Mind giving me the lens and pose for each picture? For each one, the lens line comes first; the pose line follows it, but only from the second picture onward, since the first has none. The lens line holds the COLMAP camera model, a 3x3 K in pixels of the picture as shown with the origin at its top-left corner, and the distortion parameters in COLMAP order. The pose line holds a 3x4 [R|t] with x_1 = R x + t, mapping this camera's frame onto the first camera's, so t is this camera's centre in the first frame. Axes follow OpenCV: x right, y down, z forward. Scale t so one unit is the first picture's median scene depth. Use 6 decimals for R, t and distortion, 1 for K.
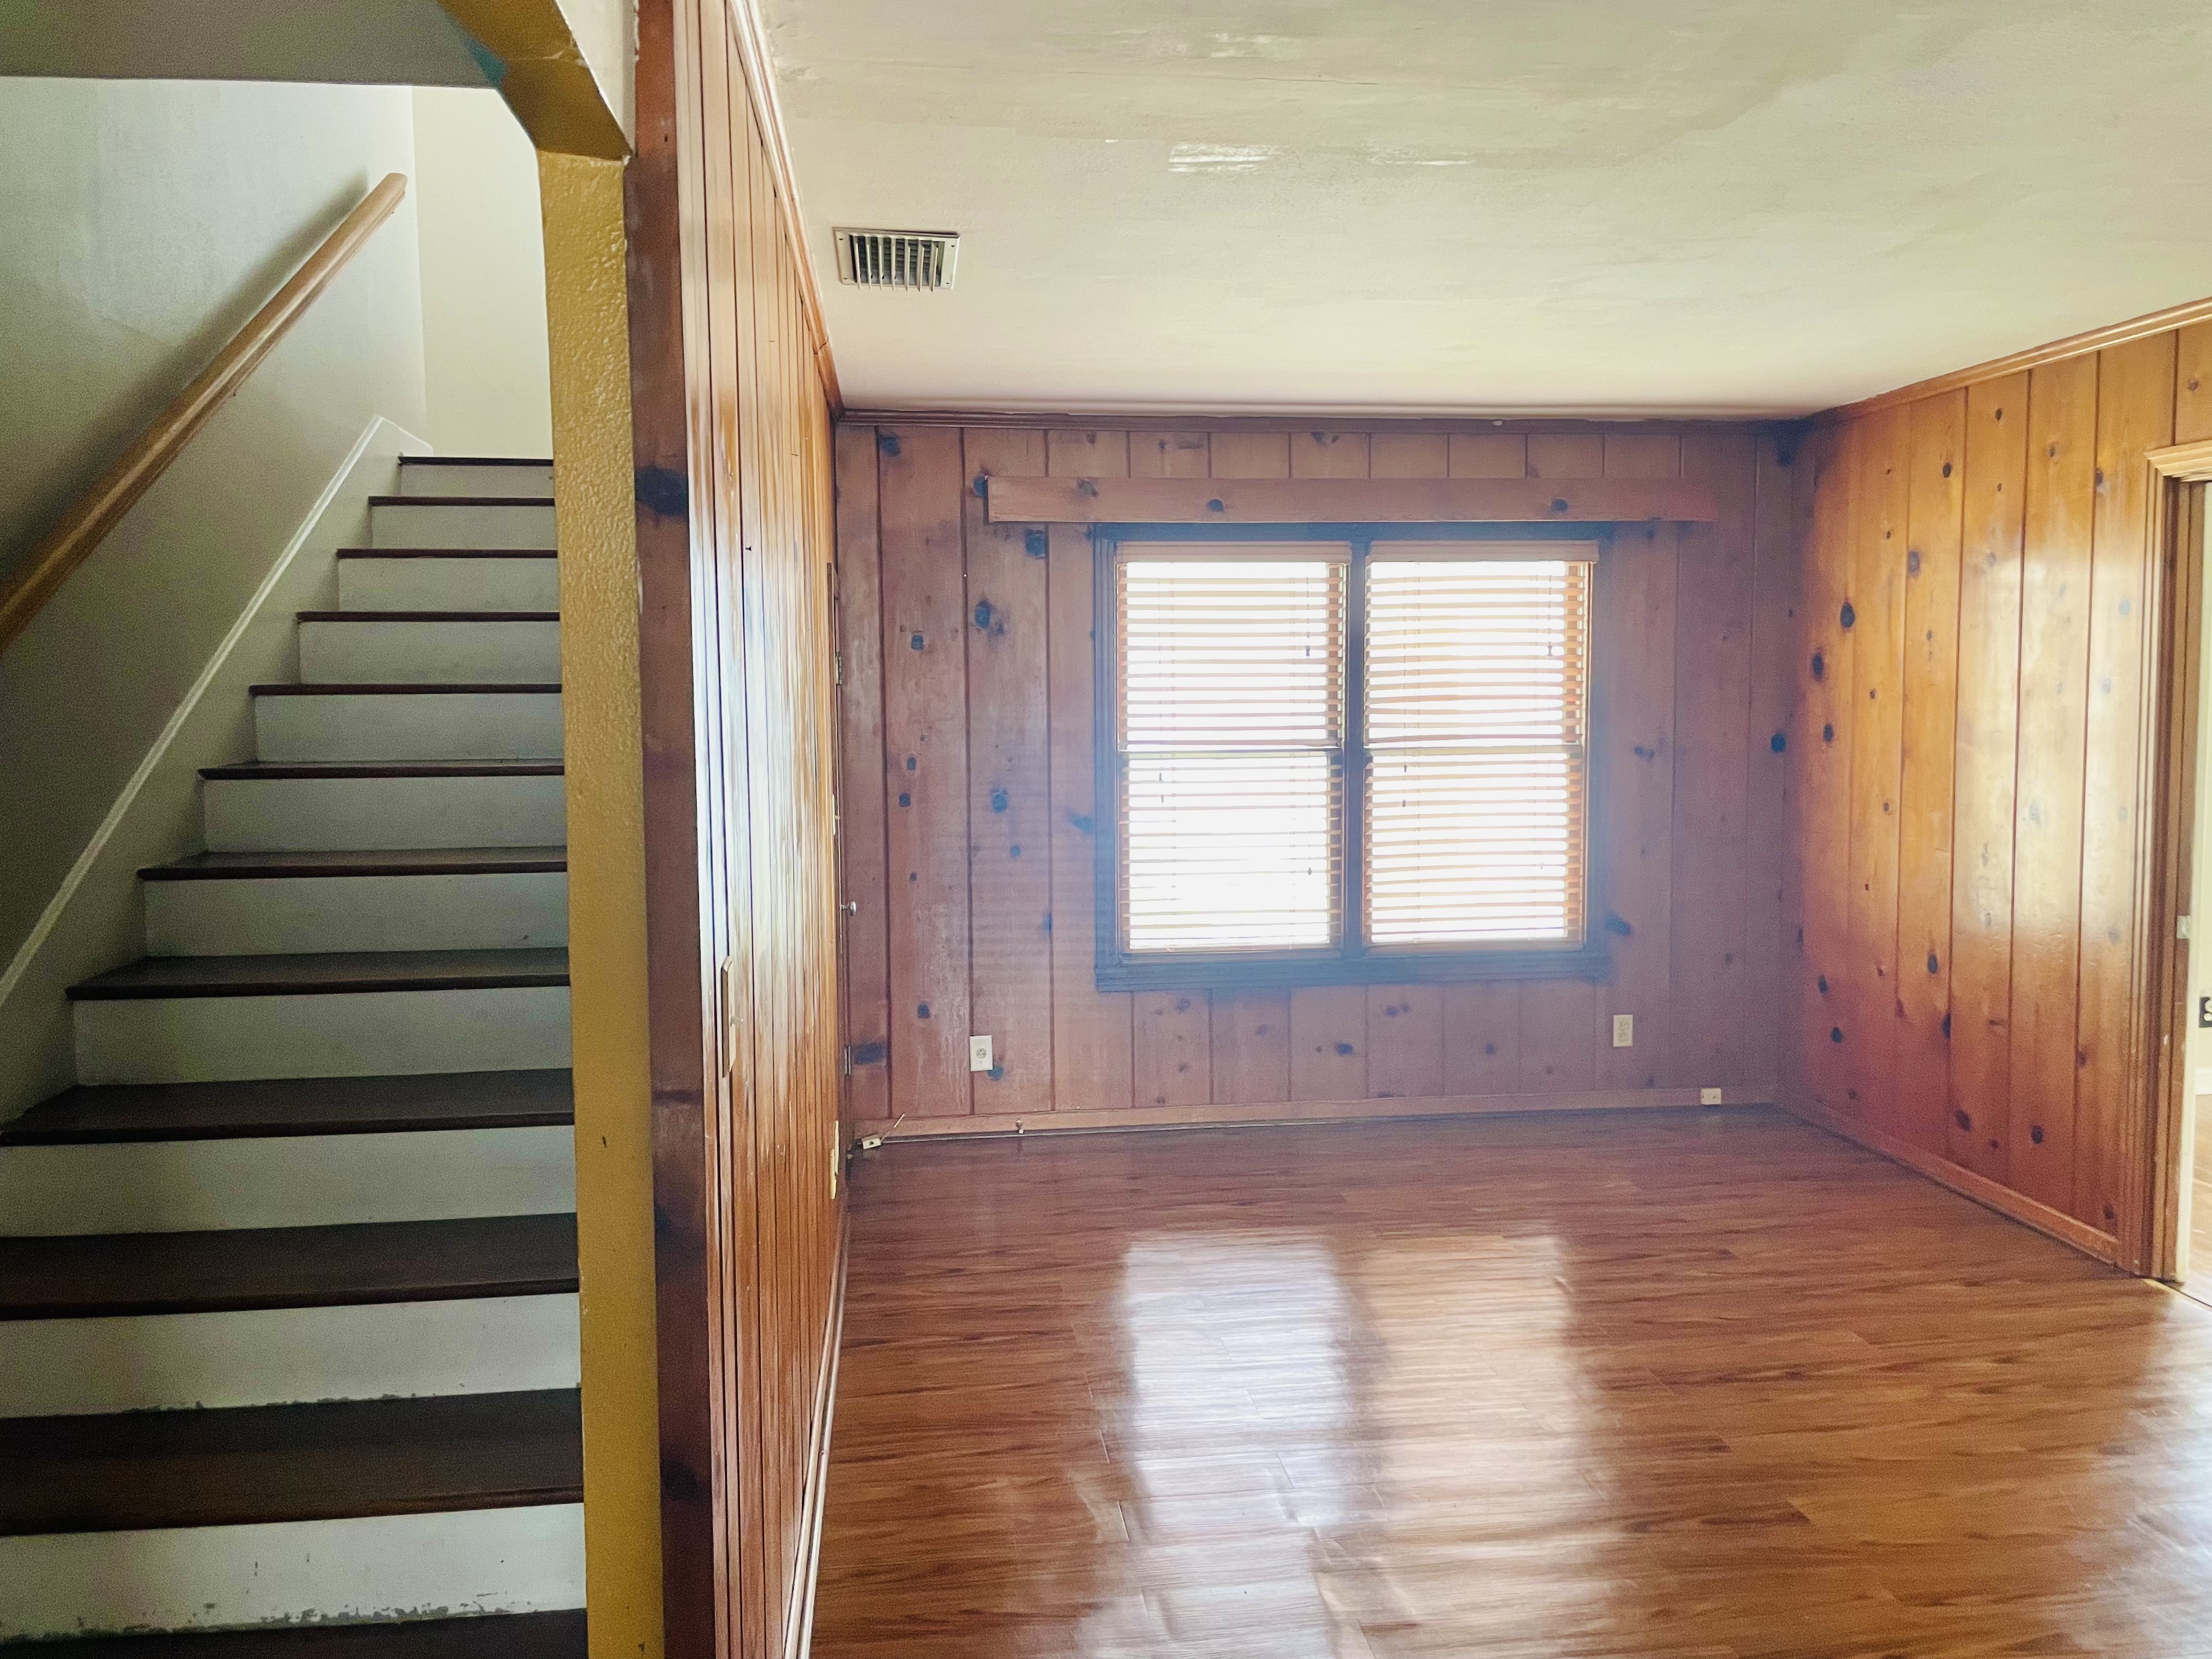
lens RADIAL K [[1684.1, 0, 1124.4], [0, 1684.1, 807.1], [0, 0, 1]] dist [0.080715, -0.120136]
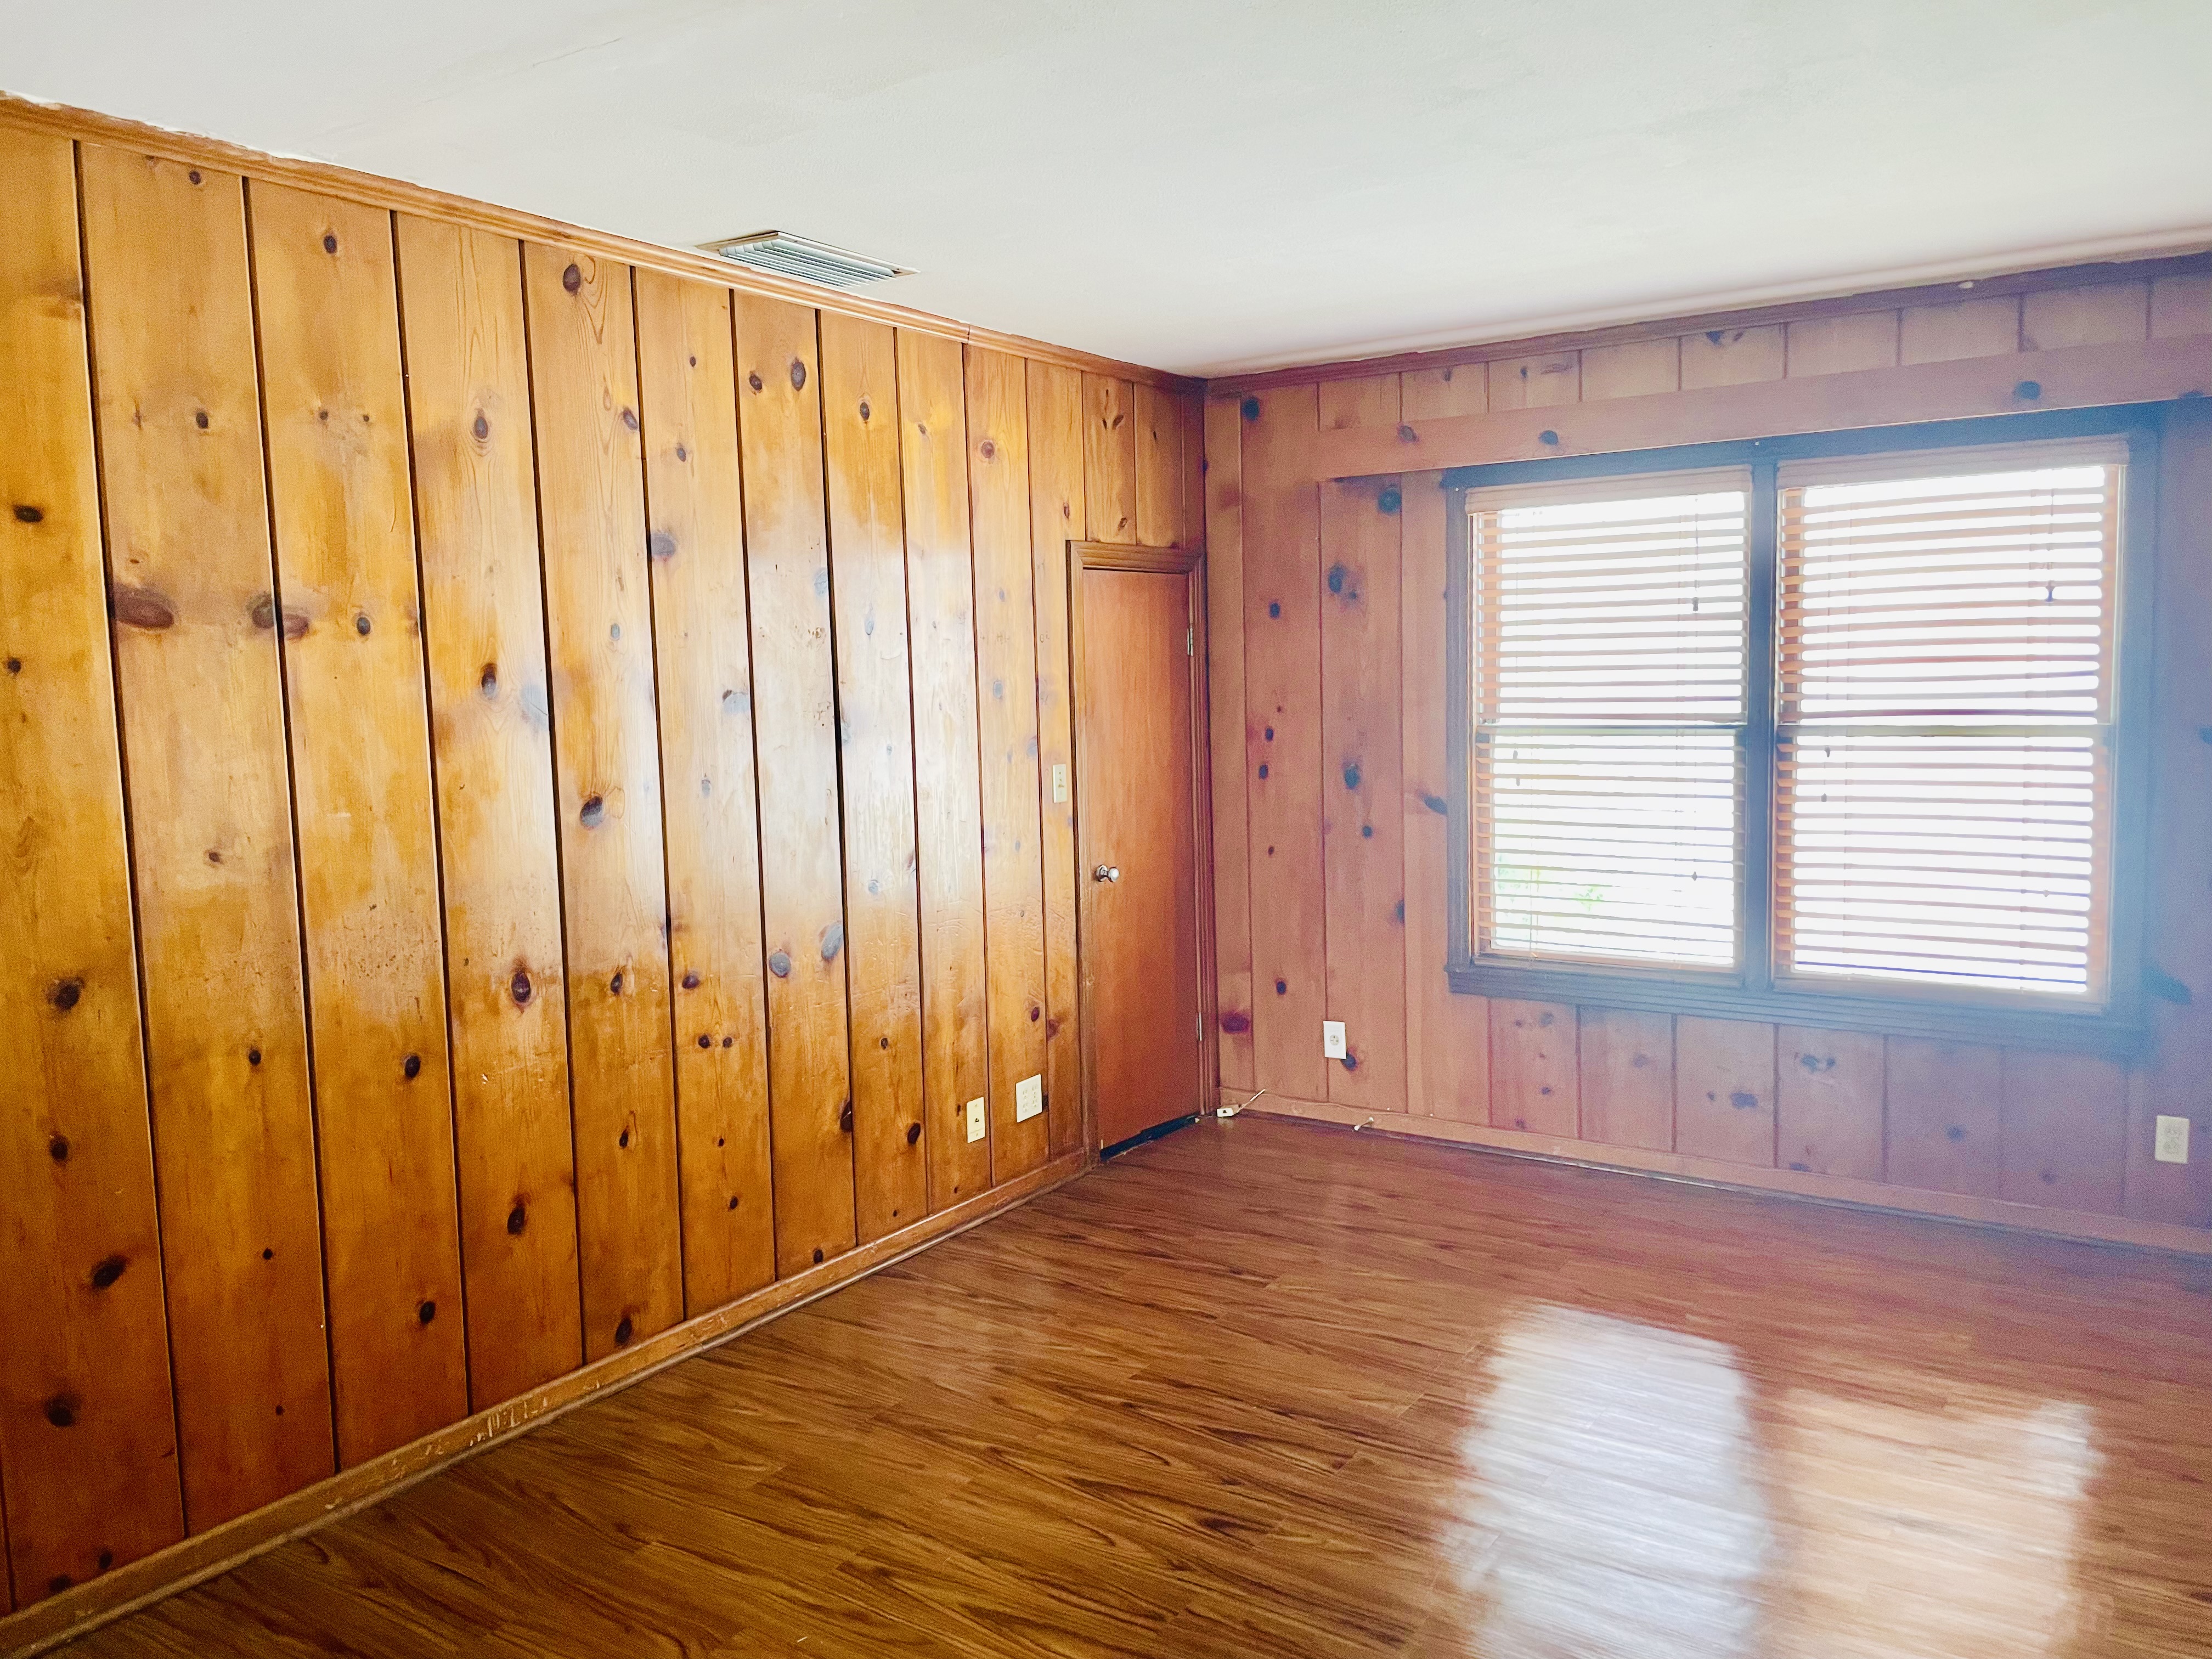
lens RADIAL K [[1684.1, 0, 1107.7], [0, 1684.1, 816.9], [0, 0, 1]] dist [0.080715, -0.120136]
pose [[0.748096, 0.051458, -0.661593, 0.453167], [-0.032005, 0.998627, 0.041482, -0.015934], [0.662819, -0.009859, 0.748715, 0.204594]]
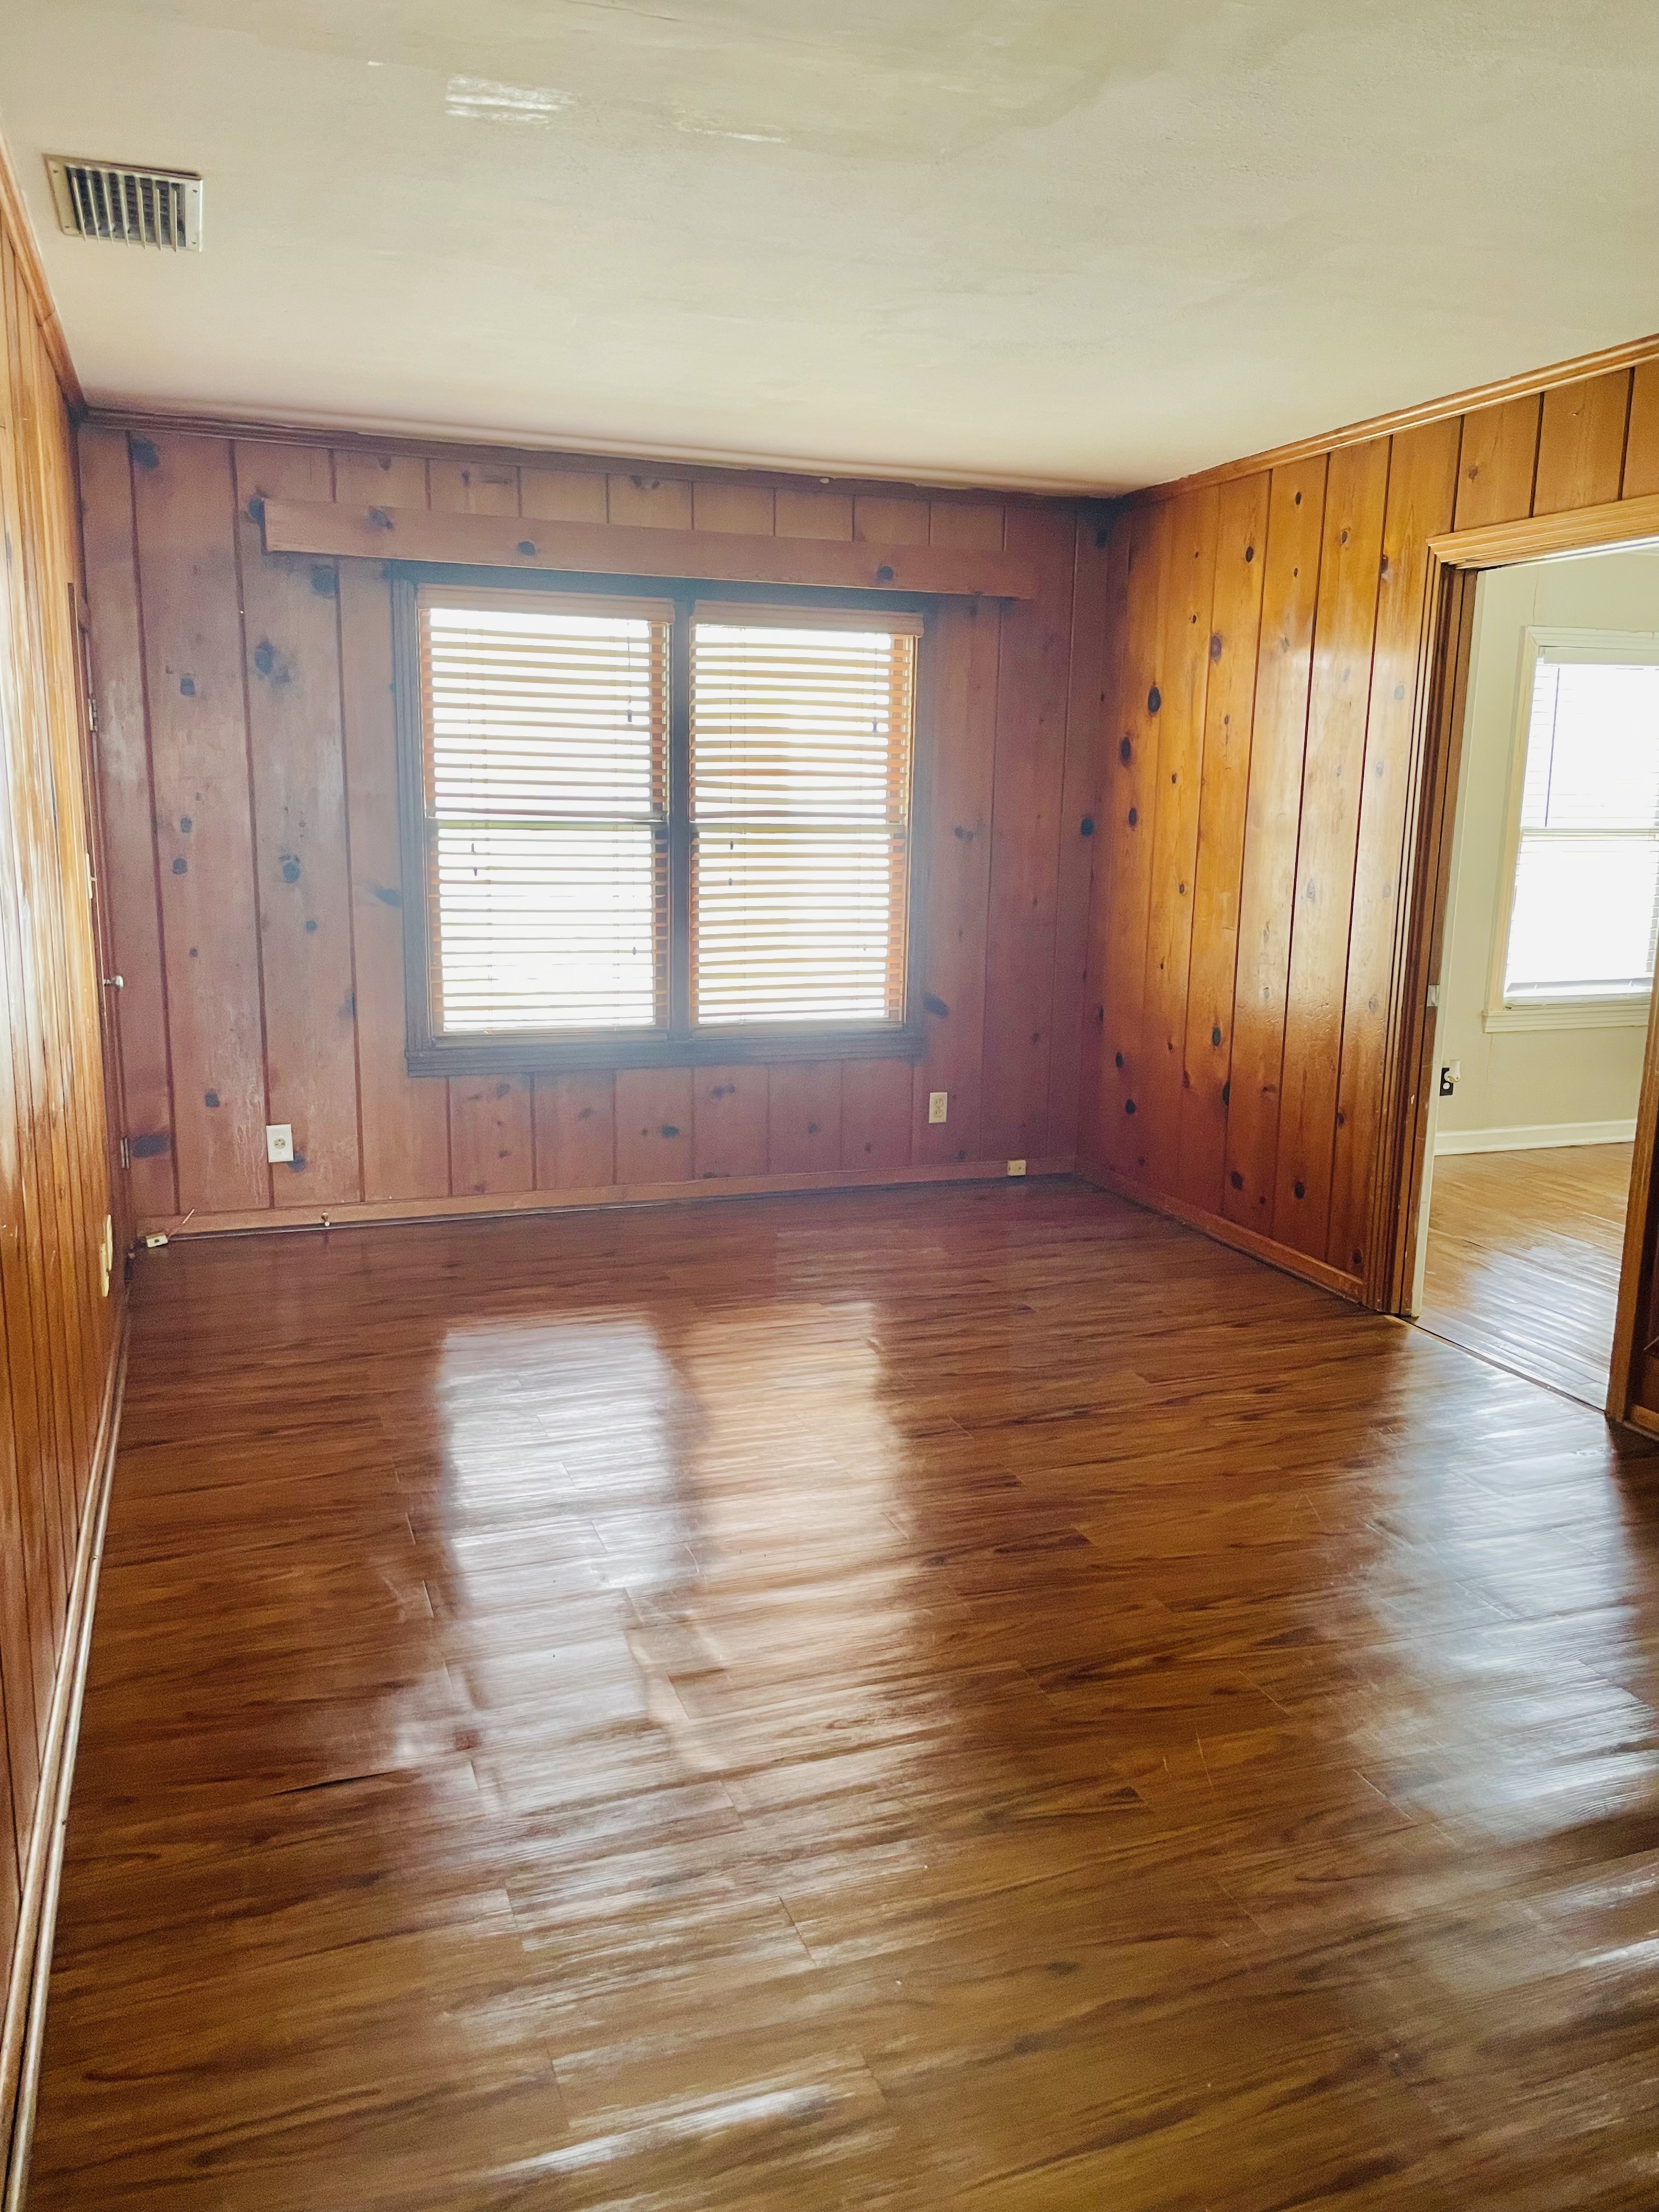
lens RADIAL K [[1684.1, 0, 855.1], [0, 1684.1, 1122.0], [0, 0, 1]] dist [0.080715, -0.120136]
pose [[0.973272, -0.018250, 0.228929, 0.010302], [-0.010847, 0.992072, 0.125203, 0.013469], [-0.229399, -0.124339, 0.965358, 0.022388]]
